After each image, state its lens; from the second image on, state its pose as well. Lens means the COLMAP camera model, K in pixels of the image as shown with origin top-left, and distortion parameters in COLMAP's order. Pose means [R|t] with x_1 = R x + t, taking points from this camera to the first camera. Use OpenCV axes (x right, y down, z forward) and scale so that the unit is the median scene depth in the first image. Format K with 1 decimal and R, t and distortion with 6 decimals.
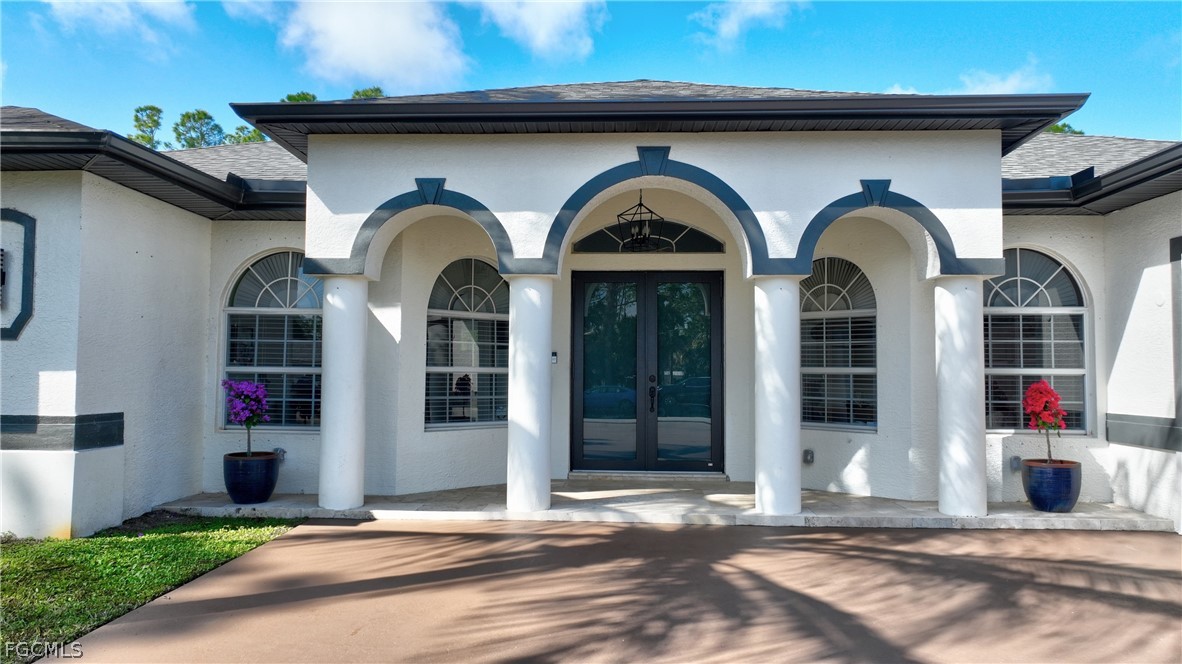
lens RADIAL K [[832.5, 0, 597.3], [0, 832.5, 333.2], [0, 0, 1]] dist [0.006025, 0.003509]
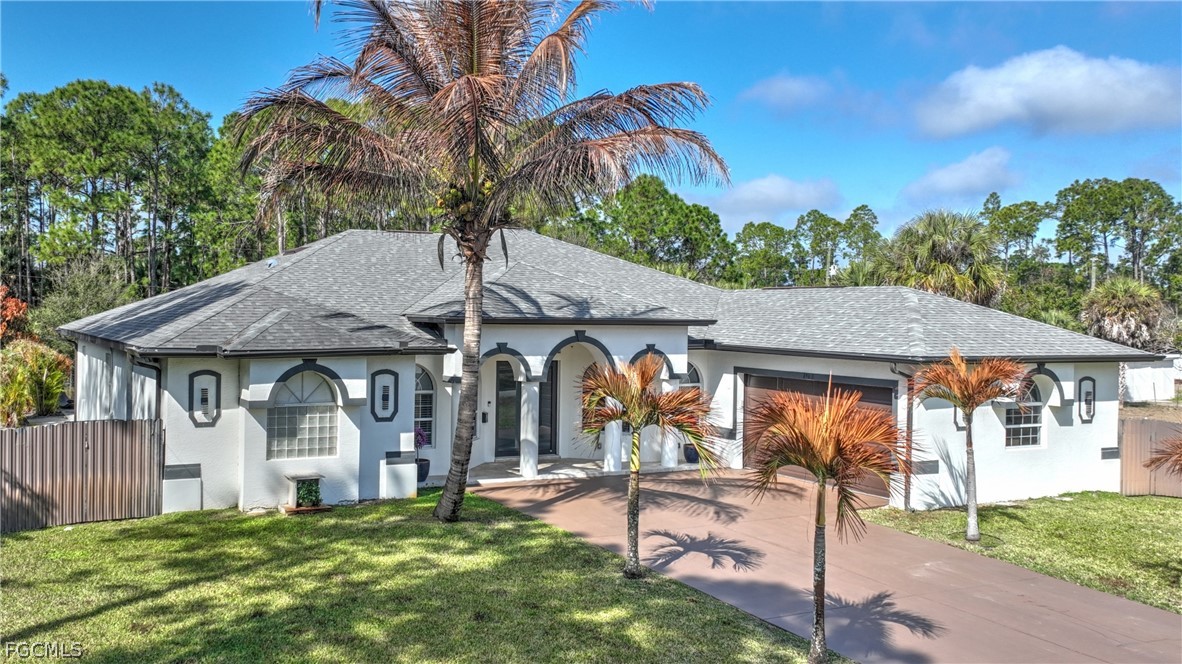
lens RADIAL K [[1043.9, 0, 468.6], [0, 1043.9, 330.4], [0, 0, 1]] dist [-0.001766, -0.004446]
pose [[0.874408, -0.001197, 0.485191, -1.754682], [-0.036769, 0.996958, 0.068723, -0.425745], [-0.483797, -0.077932, 0.871704, -1.586138]]
